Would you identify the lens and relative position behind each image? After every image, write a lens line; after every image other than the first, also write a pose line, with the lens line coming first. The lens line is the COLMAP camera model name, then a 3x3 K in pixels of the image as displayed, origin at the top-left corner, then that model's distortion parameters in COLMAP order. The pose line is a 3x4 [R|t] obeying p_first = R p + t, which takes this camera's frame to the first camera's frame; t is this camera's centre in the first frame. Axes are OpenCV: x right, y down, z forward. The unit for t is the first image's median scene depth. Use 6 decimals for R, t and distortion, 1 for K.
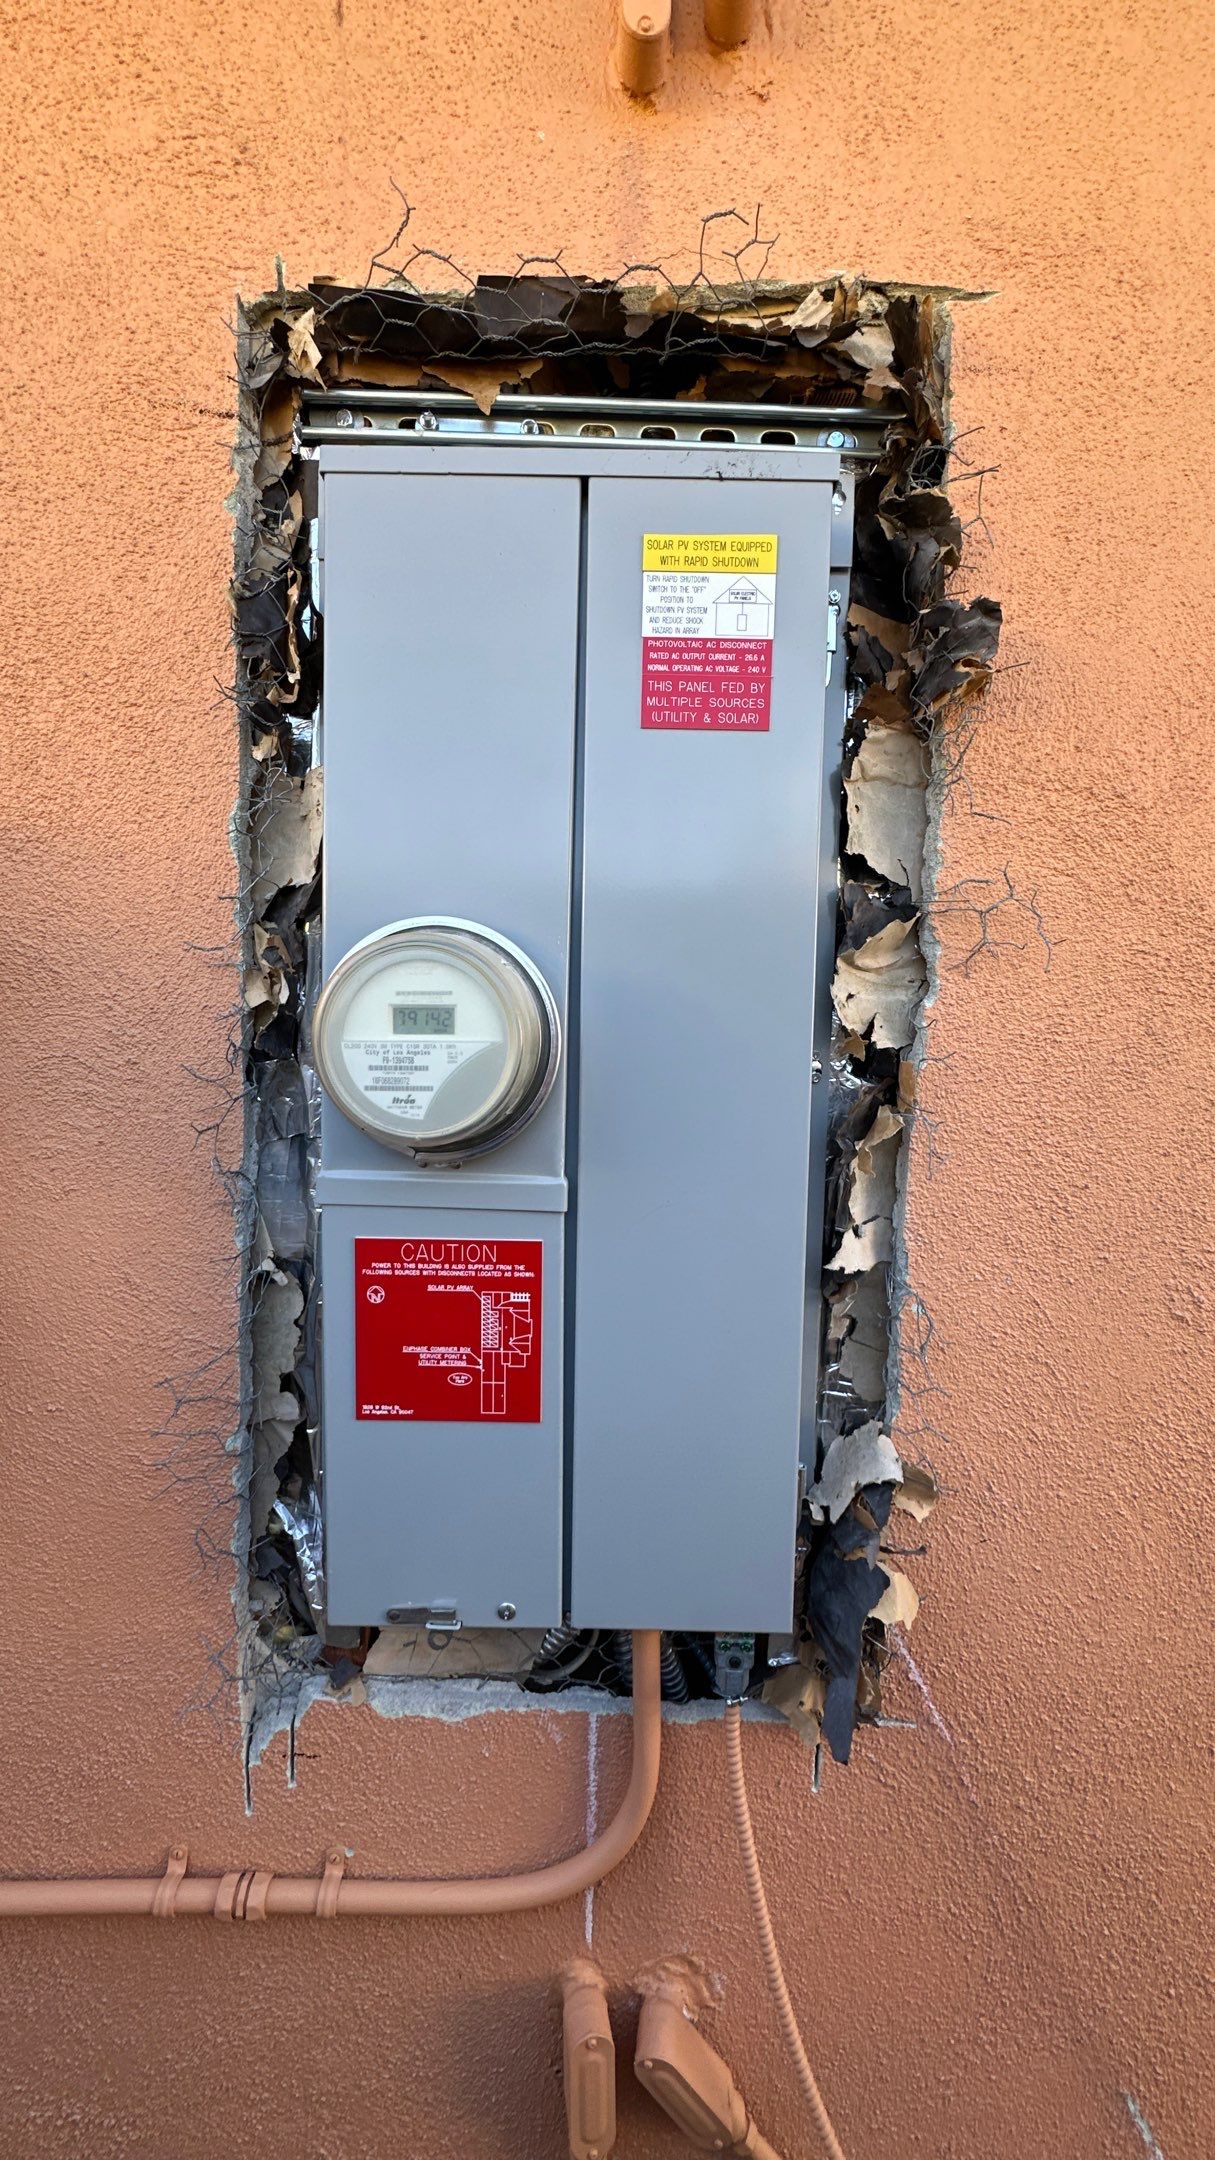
lens RADIAL K [[868.9, 0, 599.6], [0, 868.9, 1076.3], [0, 0, 1]] dist [-0.006109, 0.000886]
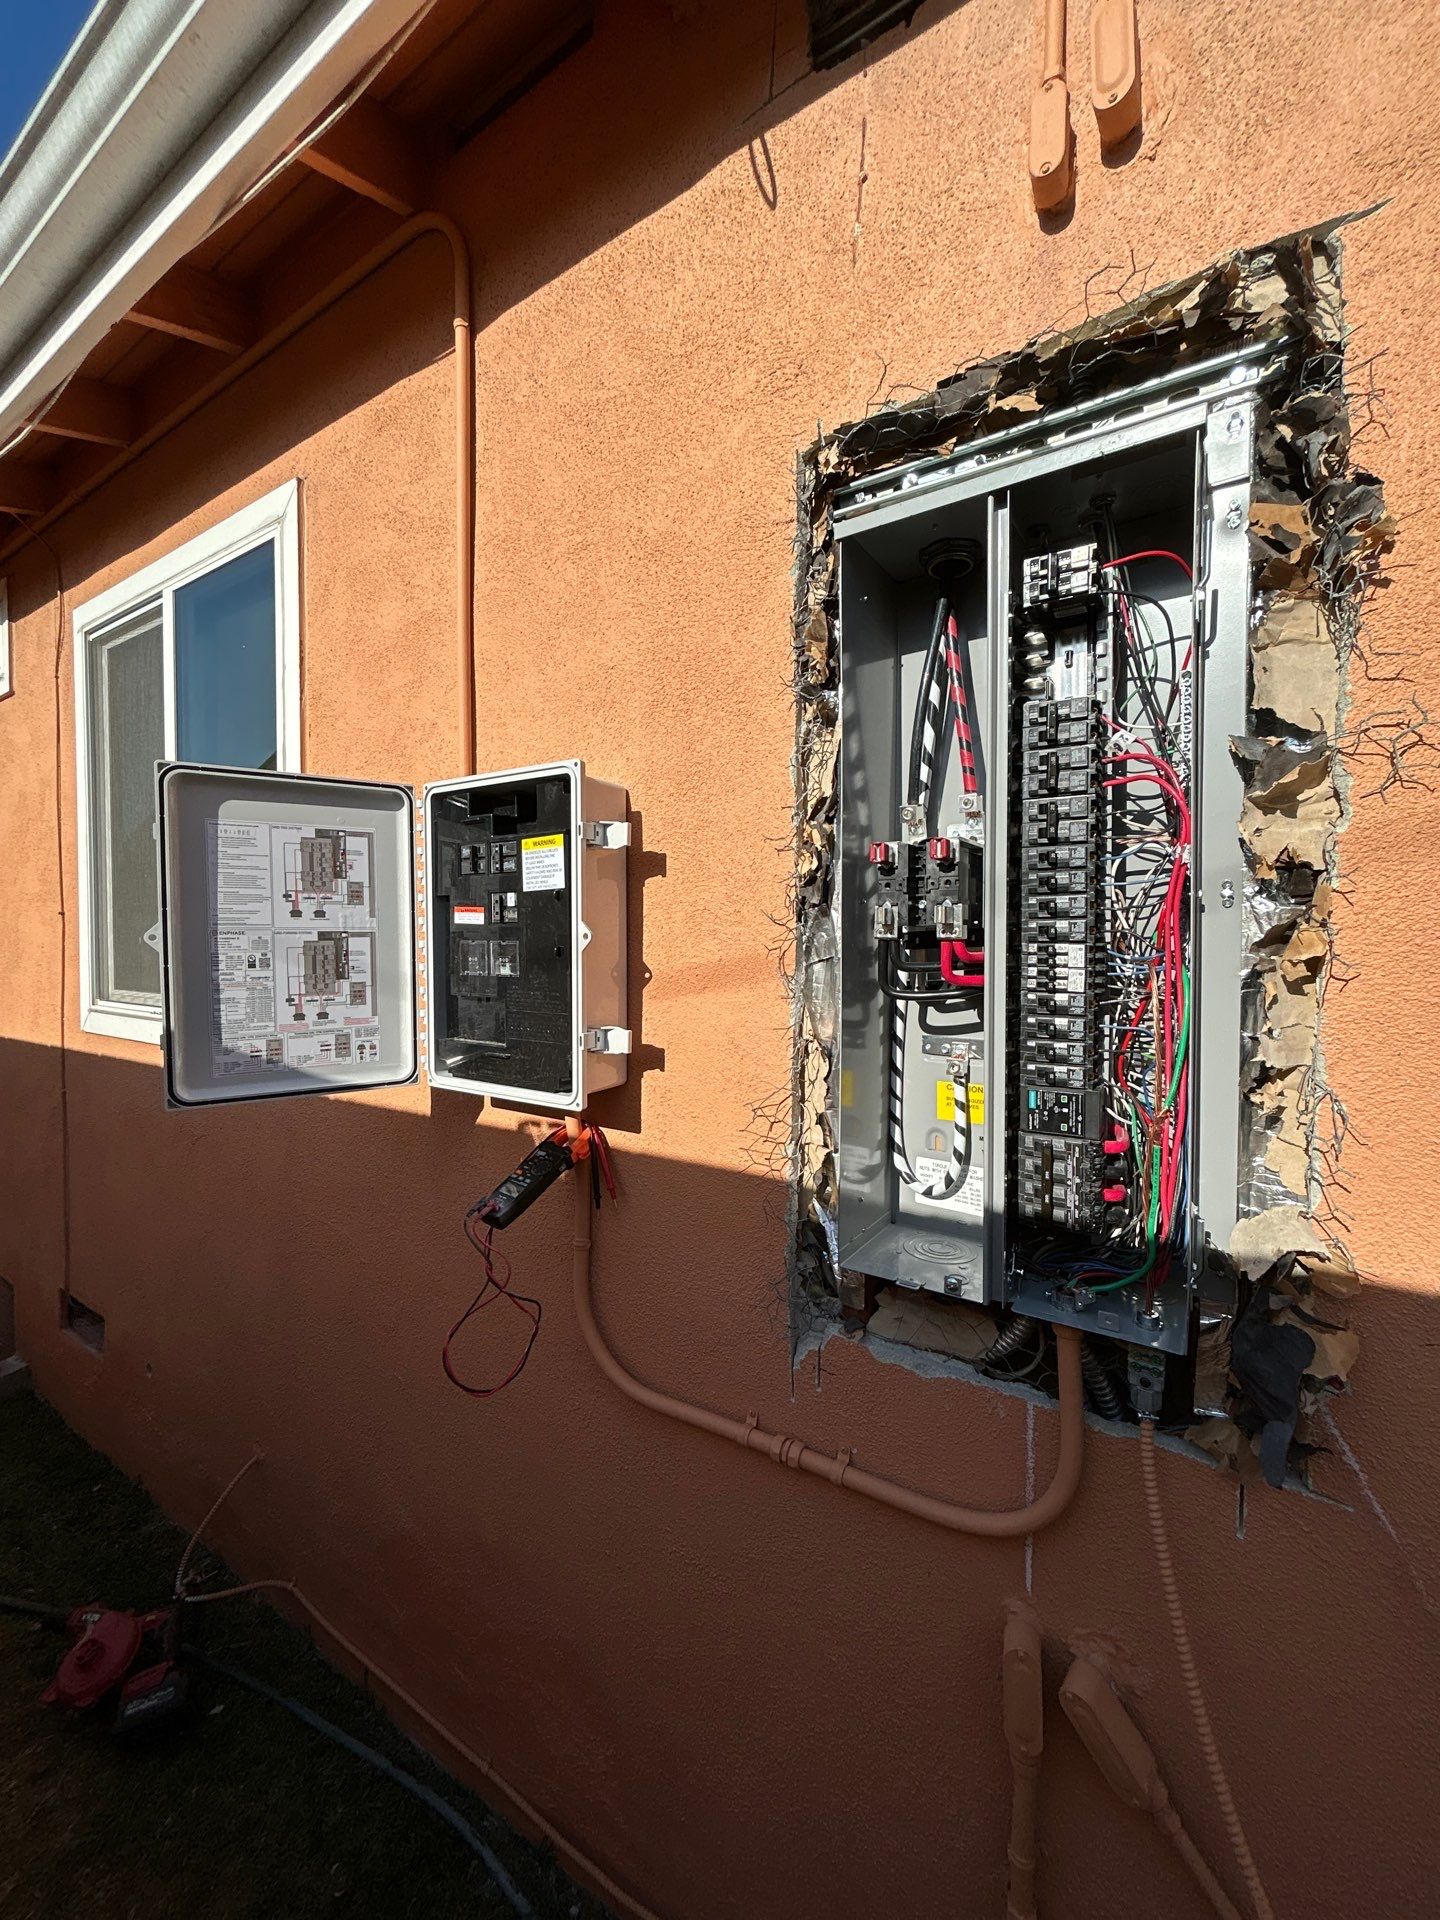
lens RADIAL K [[767.8, 0, 717.9], [0, 767.8, 959.3], [0, 0, 1]] dist [-0.000270, -0.000411]
pose [[0.832987, -0.006232, -0.553258, 0.273886], [-0.023806, 0.998607, -0.047090, 0.159529], [0.552781, 0.052396, 0.831678, -0.275216]]
